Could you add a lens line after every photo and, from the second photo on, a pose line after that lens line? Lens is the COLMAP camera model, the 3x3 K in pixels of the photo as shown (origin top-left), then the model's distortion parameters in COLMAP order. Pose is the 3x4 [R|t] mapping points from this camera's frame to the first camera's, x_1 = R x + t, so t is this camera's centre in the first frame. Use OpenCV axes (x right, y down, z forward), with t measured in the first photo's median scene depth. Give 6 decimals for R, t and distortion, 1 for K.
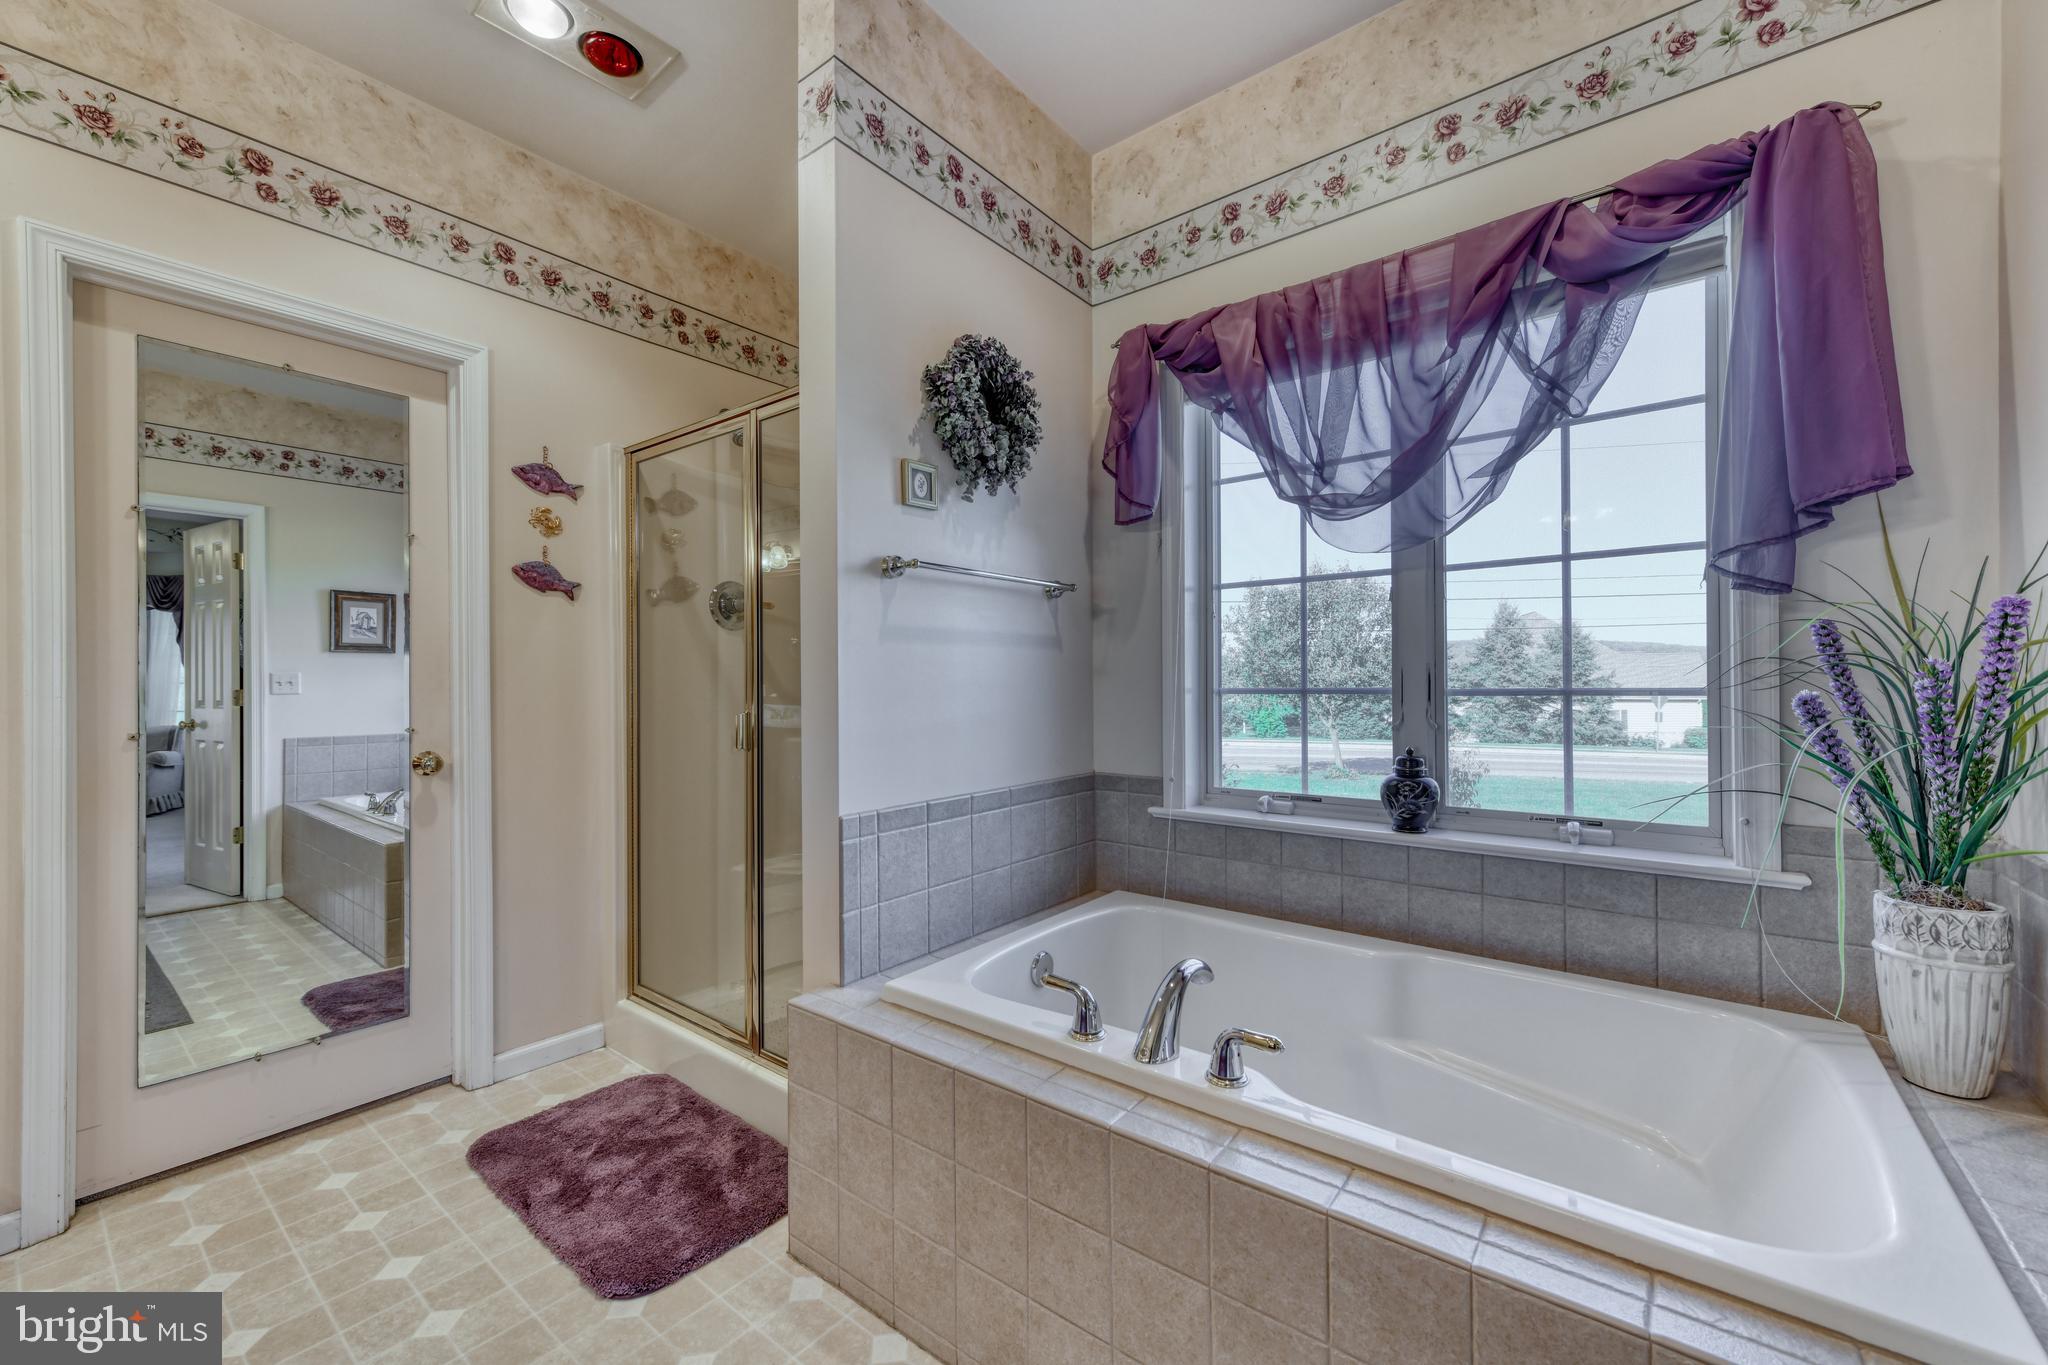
lens RADIAL K [[804.7, 0, 1025.1], [0, 804.7, 683.1], [0, 0, 1]] dist [0.007787, -0.001346]
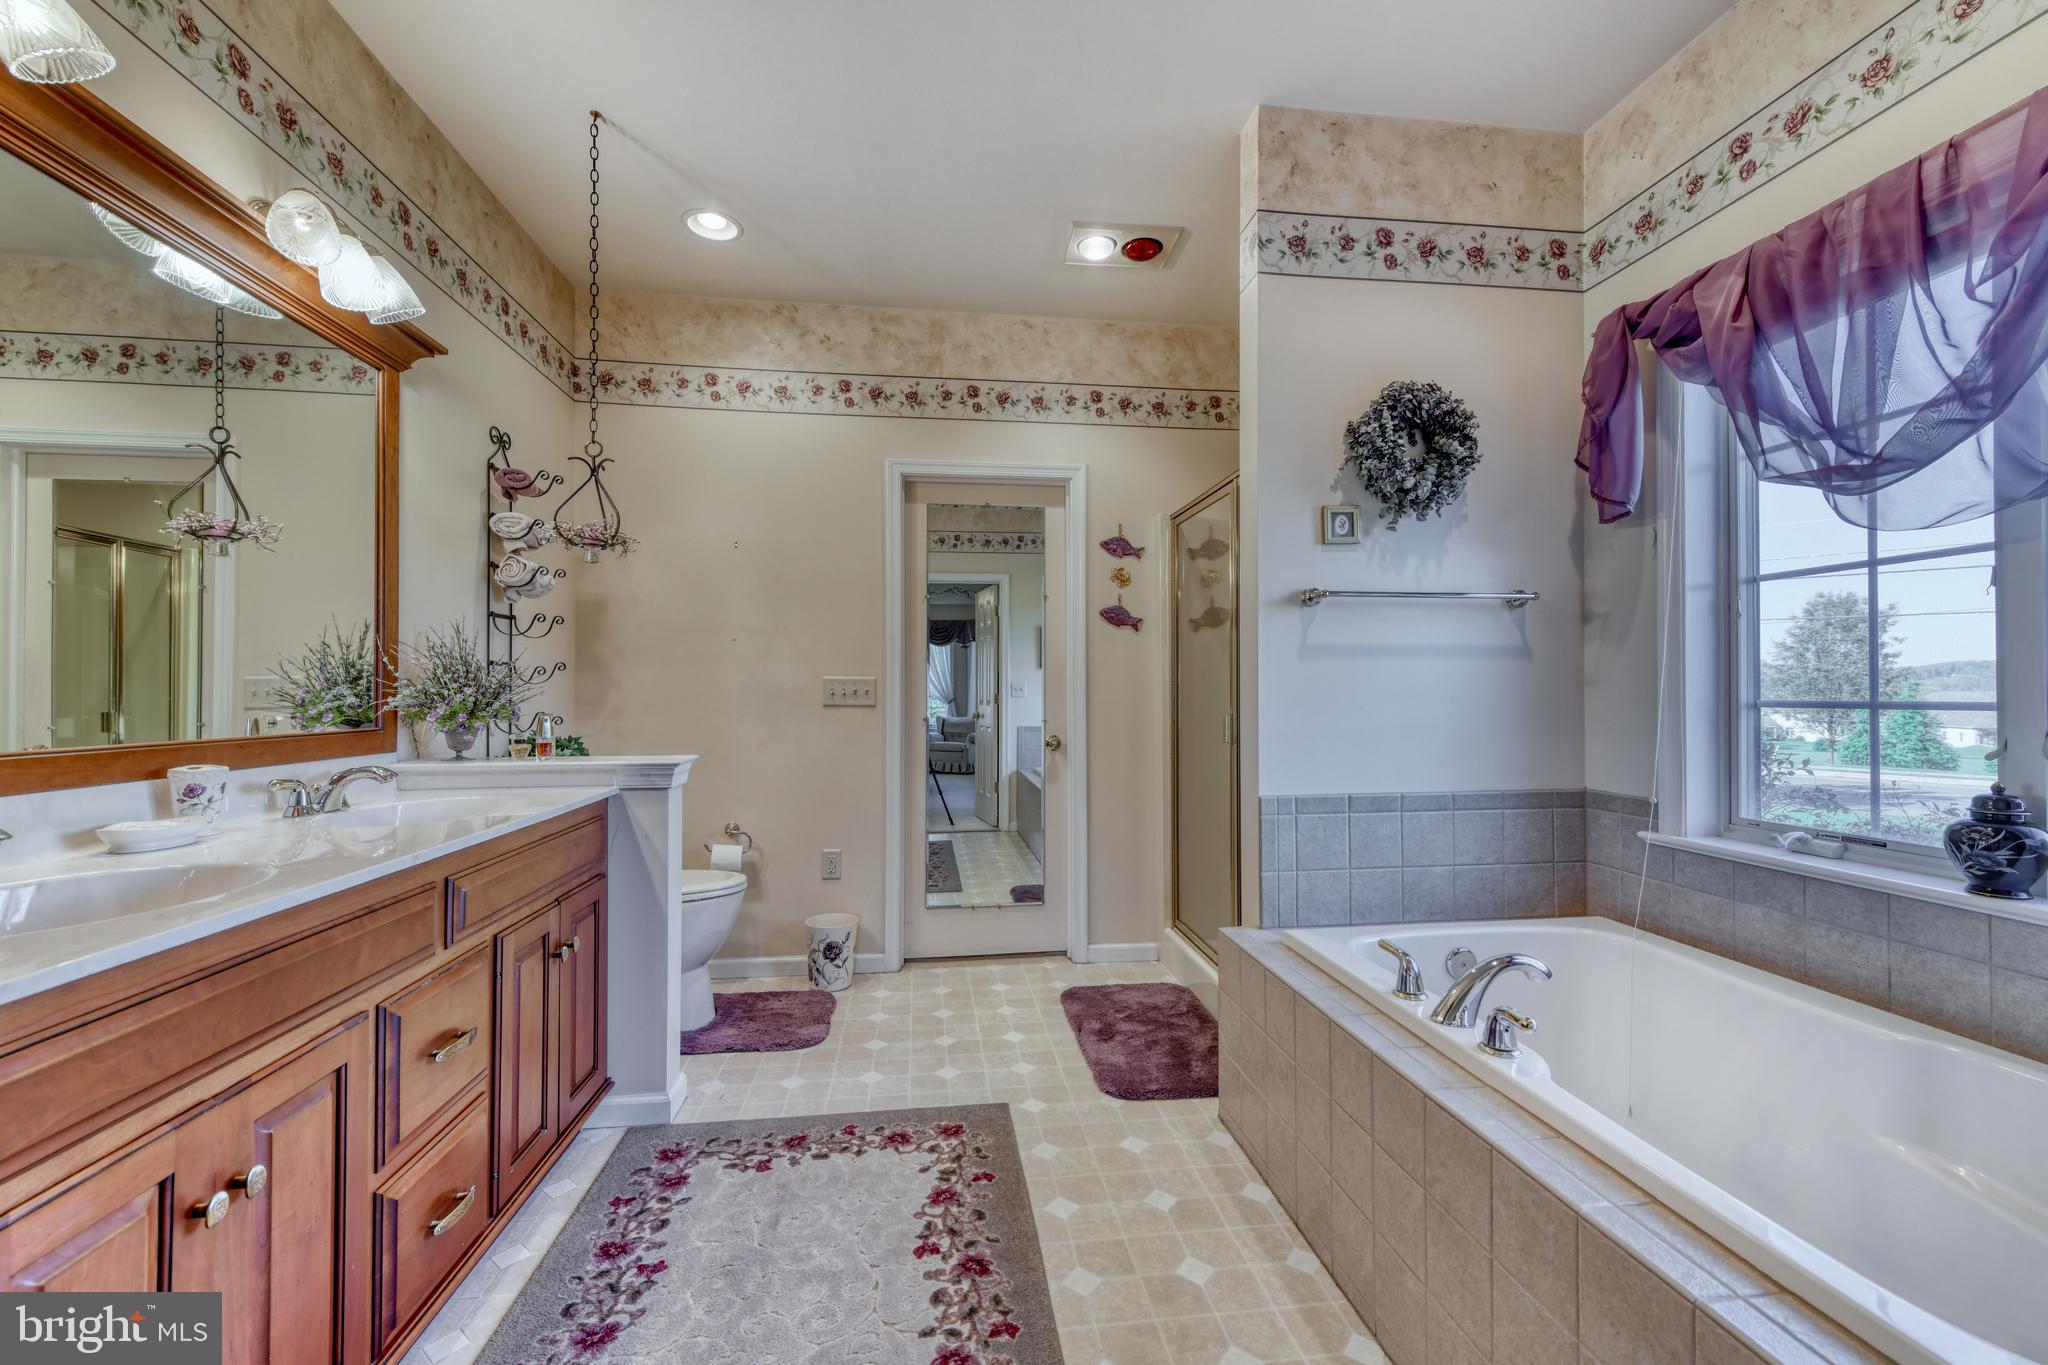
lens RADIAL K [[804.7, 0, 1027.0], [0, 804.7, 684.5], [0, 0, 1]] dist [0.007787, -0.001346]
pose [[0.716675, -0.001183, -0.697407, 0.330170], [-0.003695, 0.999978, -0.005494, -0.003540], [0.697398, 0.006514, 0.716655, -0.150816]]
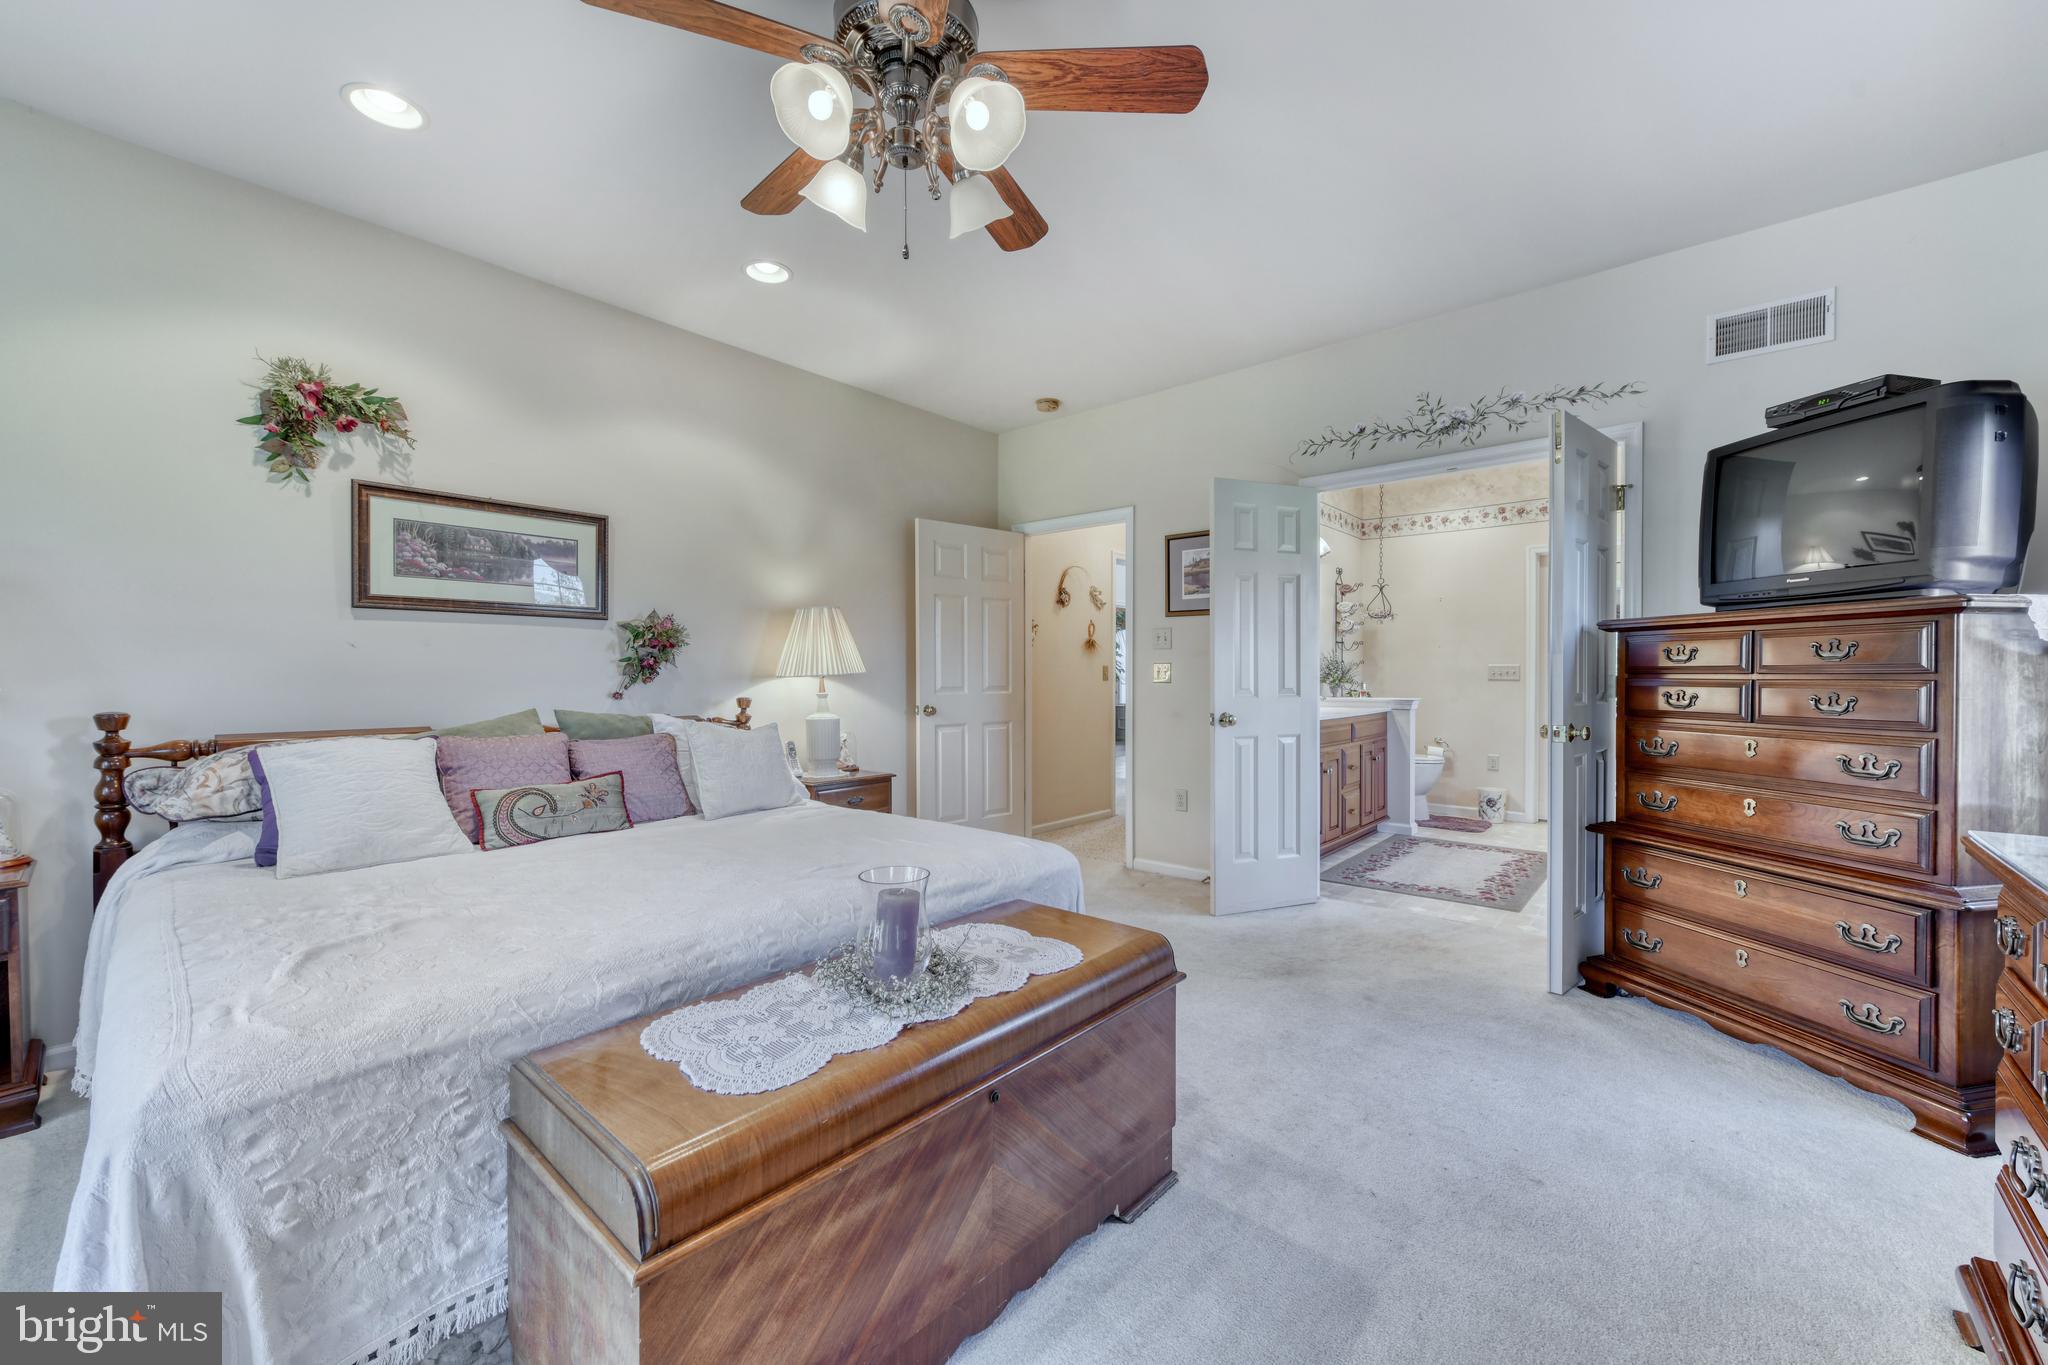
lens RADIAL K [[804.7, 0, 1021.9], [0, 804.7, 682.0], [0, 0, 1]] dist [0.007787, -0.001346]
pose [[-0.045117, 0.013054, -0.998896, 2.208577], [0.001963, 0.999914, 0.012978, -0.004550], [0.998980, -0.001375, -0.045139, -0.983889]]
